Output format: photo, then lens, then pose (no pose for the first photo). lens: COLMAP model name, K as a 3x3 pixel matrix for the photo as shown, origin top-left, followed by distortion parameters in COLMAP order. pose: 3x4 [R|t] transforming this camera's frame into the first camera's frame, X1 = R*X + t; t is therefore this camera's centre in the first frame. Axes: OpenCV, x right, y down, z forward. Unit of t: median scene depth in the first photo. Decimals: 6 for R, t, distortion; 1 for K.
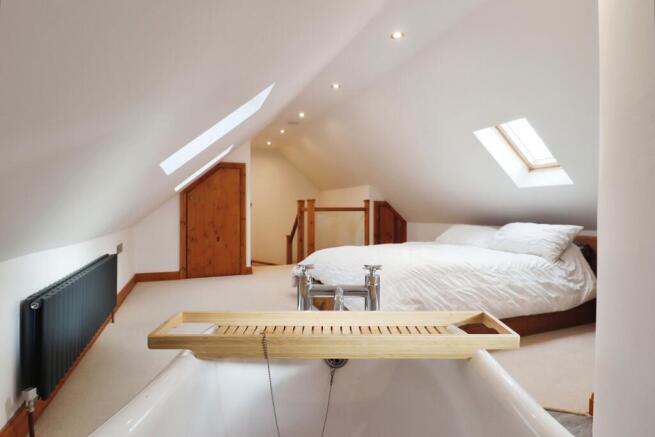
lens RADIAL K [[341.9, 0, 327.0], [0, 341.9, 208.8], [0, 0, 1]] dist [-0.001100, -0.000255]
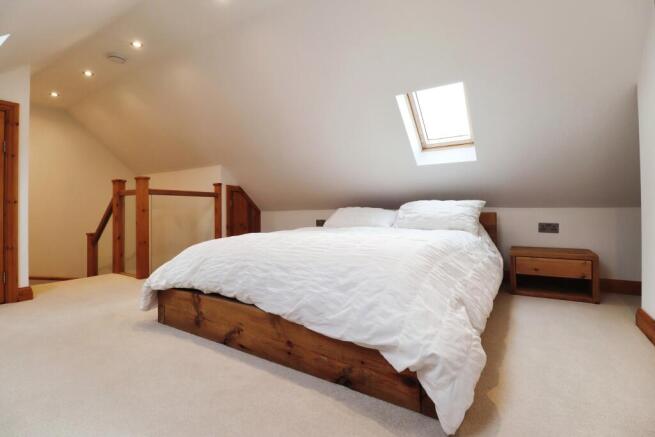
lens RADIAL K [[306.9, 0, 328.3], [0, 306.9, 208.0], [0, 0, 1]] dist [-0.018046, -0.000632]
pose [[0.808243, -0.000165, 0.588849, -0.104383], [0.004708, 0.999970, -0.006181, 0.040314], [-0.588830, 0.007768, 0.808220, 0.273351]]
